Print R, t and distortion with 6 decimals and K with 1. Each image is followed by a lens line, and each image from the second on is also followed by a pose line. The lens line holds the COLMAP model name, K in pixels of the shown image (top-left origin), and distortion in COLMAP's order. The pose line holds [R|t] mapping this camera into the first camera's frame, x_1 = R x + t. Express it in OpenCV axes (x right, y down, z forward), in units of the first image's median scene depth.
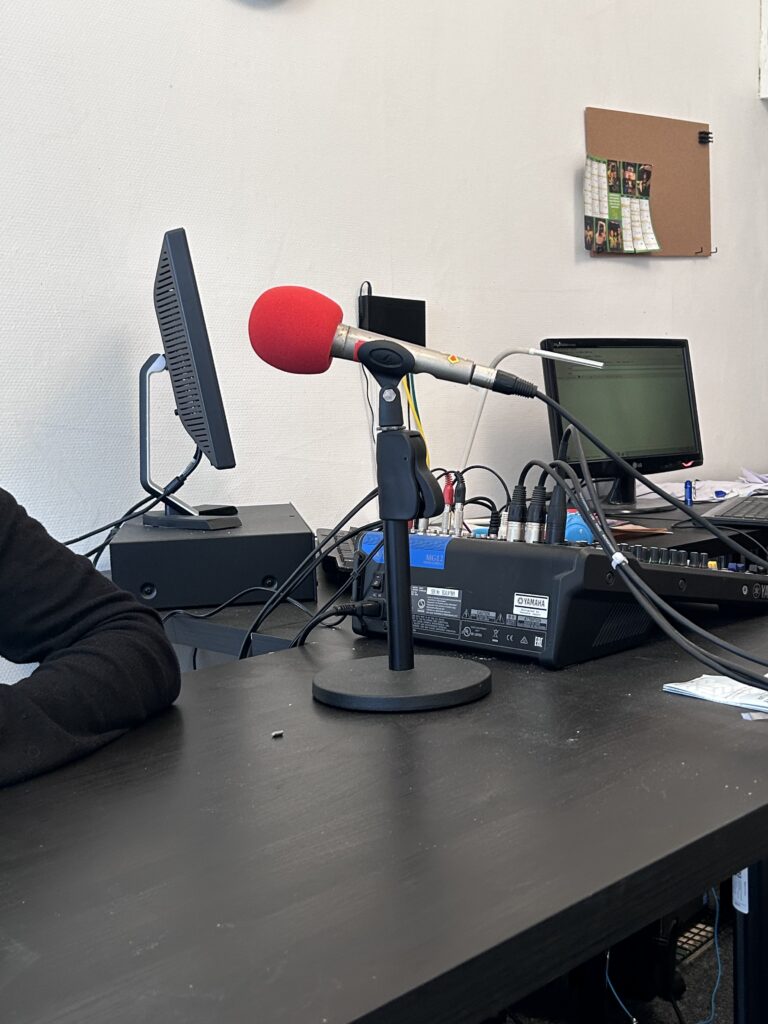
lens RADIAL K [[1228.5, 0, 384.7], [0, 1228.5, 509.2], [0, 0, 1]] dist [0.054754, 0.000000]
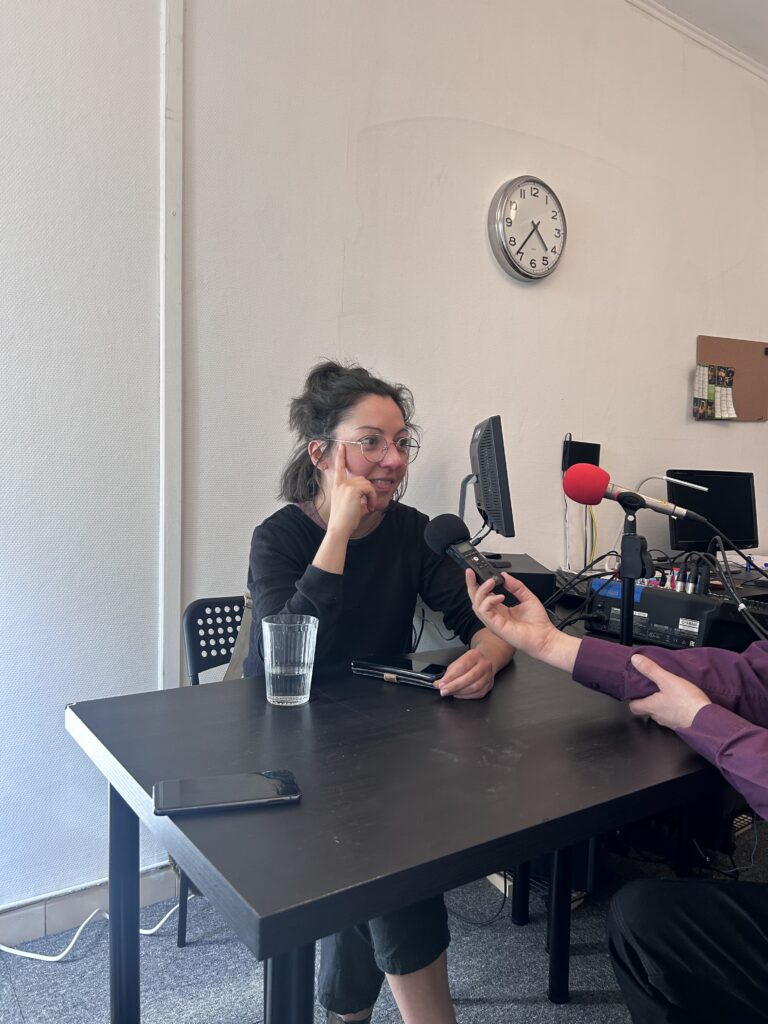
lens RADIAL K [[775.4, 0, 382.5], [0, 775.4, 517.4], [0, 0, 1]] dist [0.008618, 0.017504]
pose [[0.982998, 0.072702, -0.168608, -0.082747], [-0.077838, 0.996676, -0.024043, -0.012981], [0.166300, 0.036758, 0.985390, -0.159957]]
